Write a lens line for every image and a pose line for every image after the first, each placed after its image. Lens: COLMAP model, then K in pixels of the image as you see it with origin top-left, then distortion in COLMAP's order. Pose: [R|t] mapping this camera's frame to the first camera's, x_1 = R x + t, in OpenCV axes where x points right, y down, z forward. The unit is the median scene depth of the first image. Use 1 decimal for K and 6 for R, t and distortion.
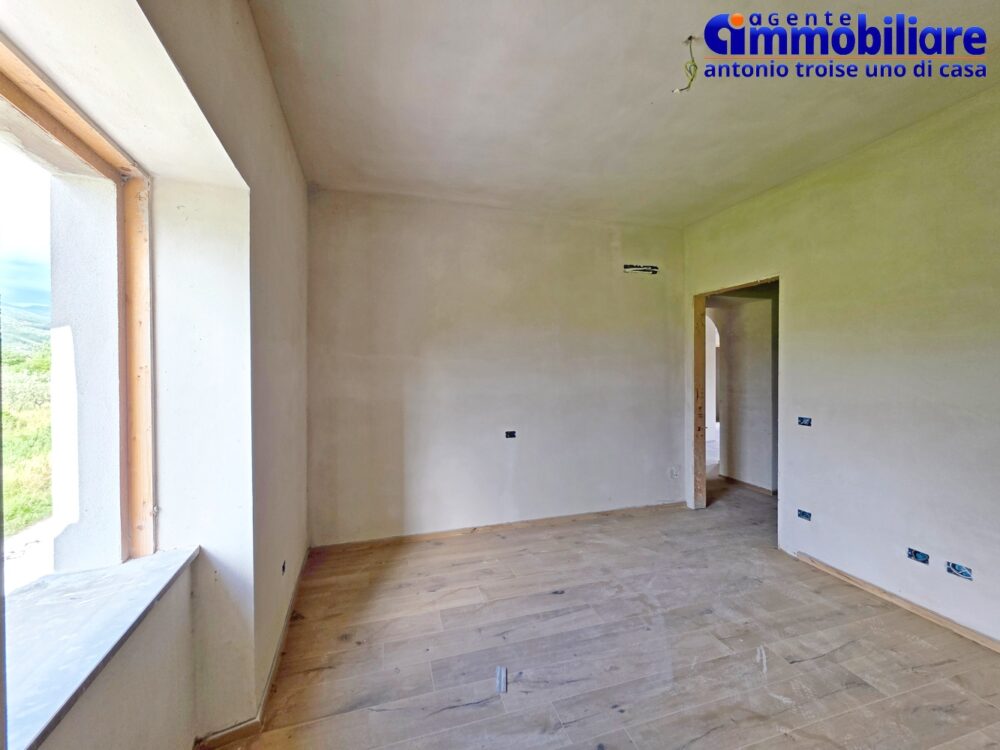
lens RADIAL K [[401.2, 0, 500.9], [0, 401.2, 371.4], [0, 0, 1]] dist [0.001719, 0.000411]
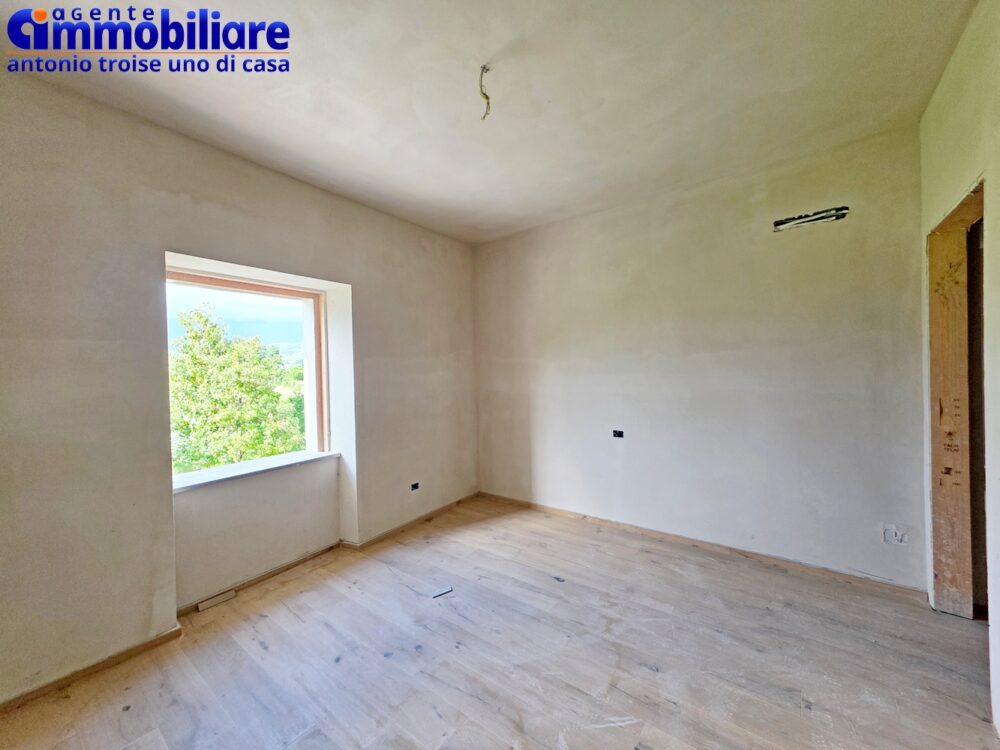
lens RADIAL K [[401.2, 0, 500.9], [0, 401.2, 371.4], [0, 0, 1]] dist [0.001719, 0.000411]
pose [[0.579434, -0.001207, -0.815018, 0.836834], [0.013114, 0.999883, 0.007843, -0.011302], [0.814914, -0.015232, 0.579382, 0.239708]]
